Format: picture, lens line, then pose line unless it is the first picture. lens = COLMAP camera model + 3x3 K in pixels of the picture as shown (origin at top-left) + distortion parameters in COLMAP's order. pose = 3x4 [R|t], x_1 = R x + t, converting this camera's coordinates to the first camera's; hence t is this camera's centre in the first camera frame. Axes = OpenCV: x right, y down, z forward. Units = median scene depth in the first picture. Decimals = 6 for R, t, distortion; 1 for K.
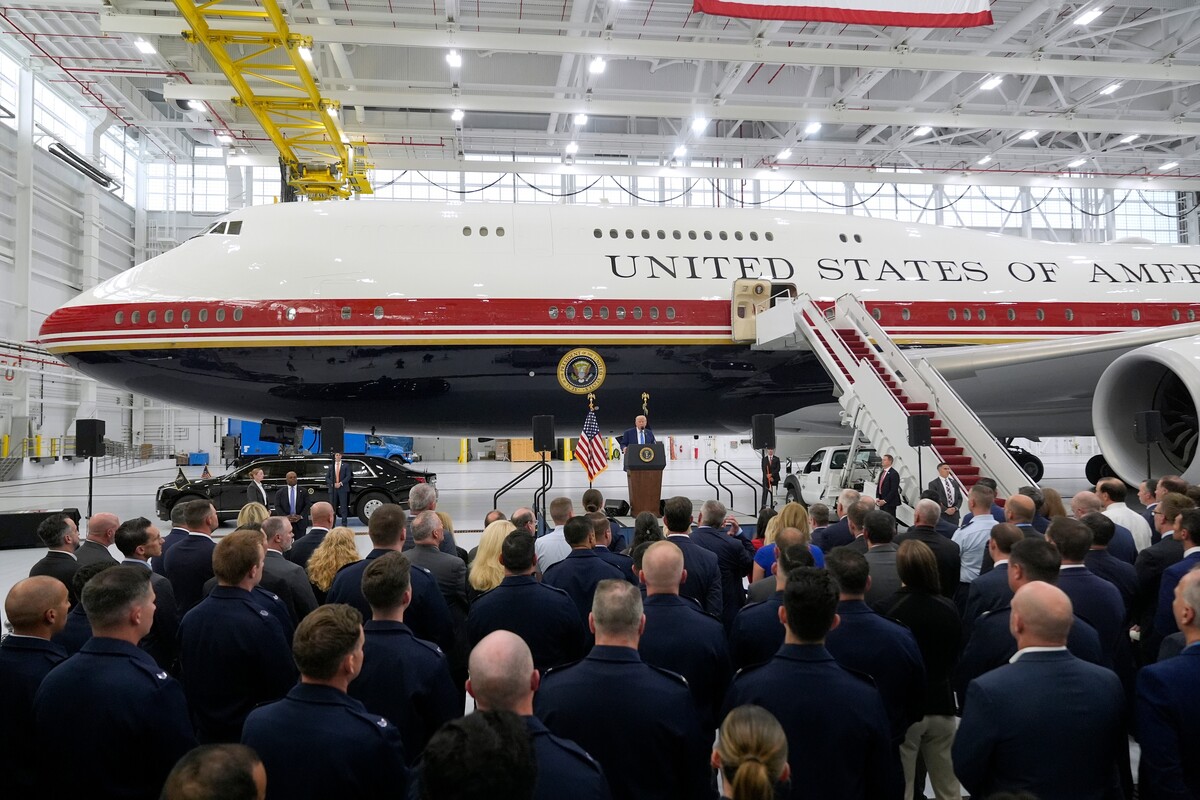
lens RADIAL K [[827.6, 0, 598.6], [0, 827.6, 398.9], [0, 0, 1]] dist [0.000679, -0.000287]
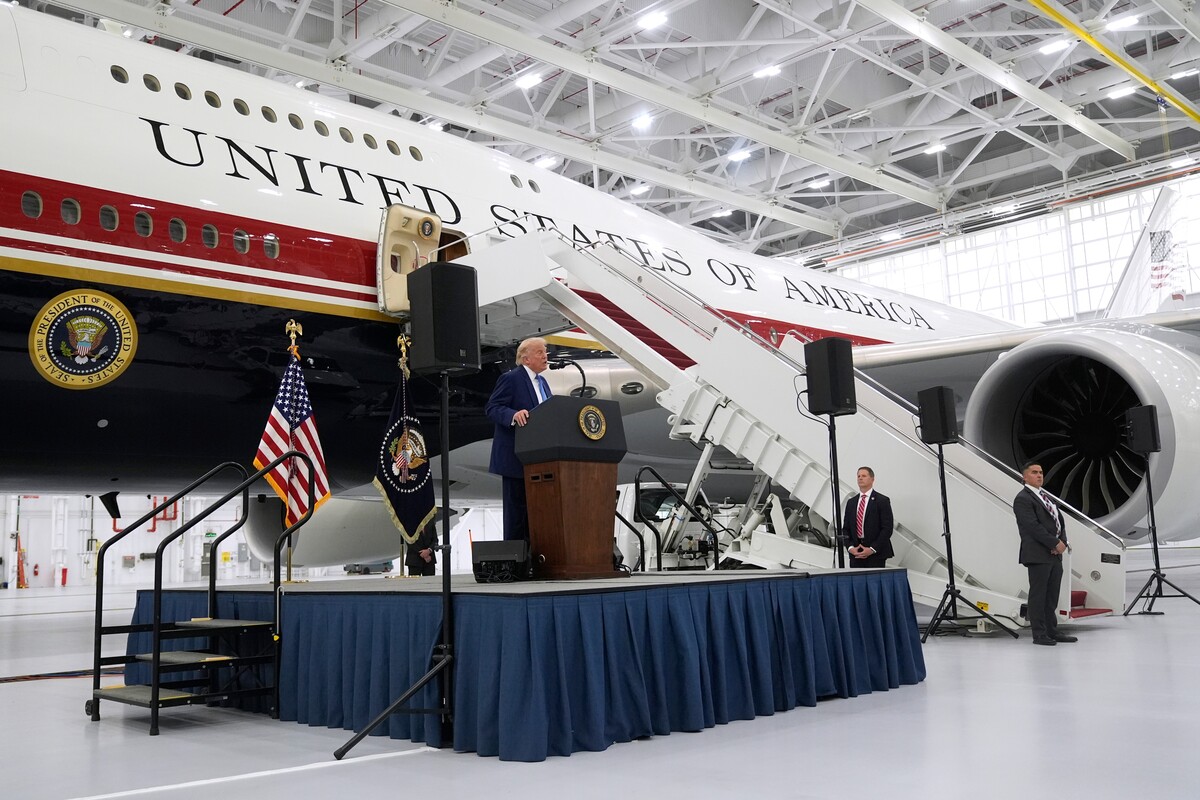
lens RADIAL K [[1107.1, 0, 595.7], [0, 1107.1, 395.9], [0, 0, 1]] dist [-0.007565, 0.000000]
pose [[0.806058, 0.067038, 0.588028, -0.142897], [-0.002095, 0.993881, -0.110436, 0.062292], [-0.591833, 0.087786, 0.801266, 0.307556]]
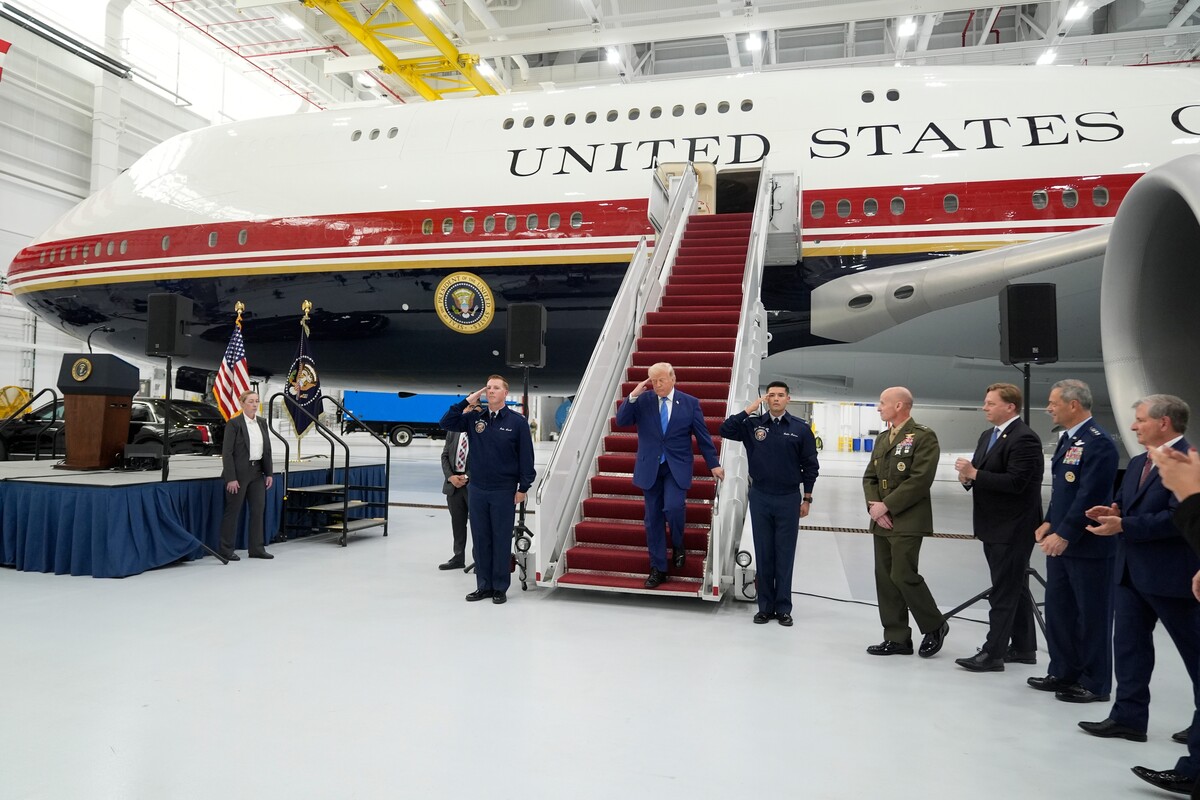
lens RADIAL K [[839.2, 0, 589.9], [0, 839.2, 403.1], [0, 0, 1]] dist [-0.001295, -0.001614]
pose [[0.921295, 0.023446, -0.388157, 0.362407], [-0.018090, 0.999684, 0.017449, 0.040603], [0.388444, -0.009054, 0.921428, 0.307329]]
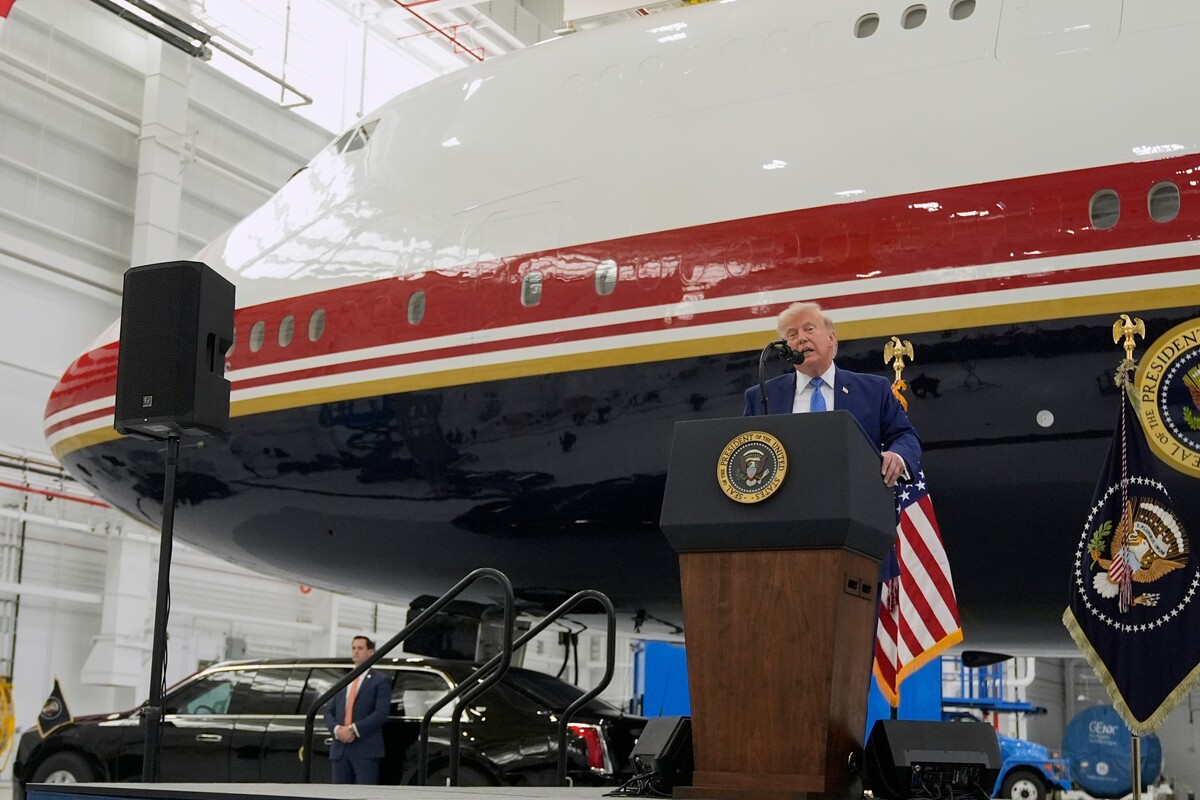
lens RADIAL K [[1751.8, 0, 552.7], [0, 1751.8, 431.0], [0, 0, 1]] dist [-0.017400, 0.000000]
pose [[0.801967, -0.076918, -0.592395, 0.141805], [-0.012982, 0.989197, -0.146015, 0.064490], [0.597227, 0.124789, 0.792305, 0.357844]]
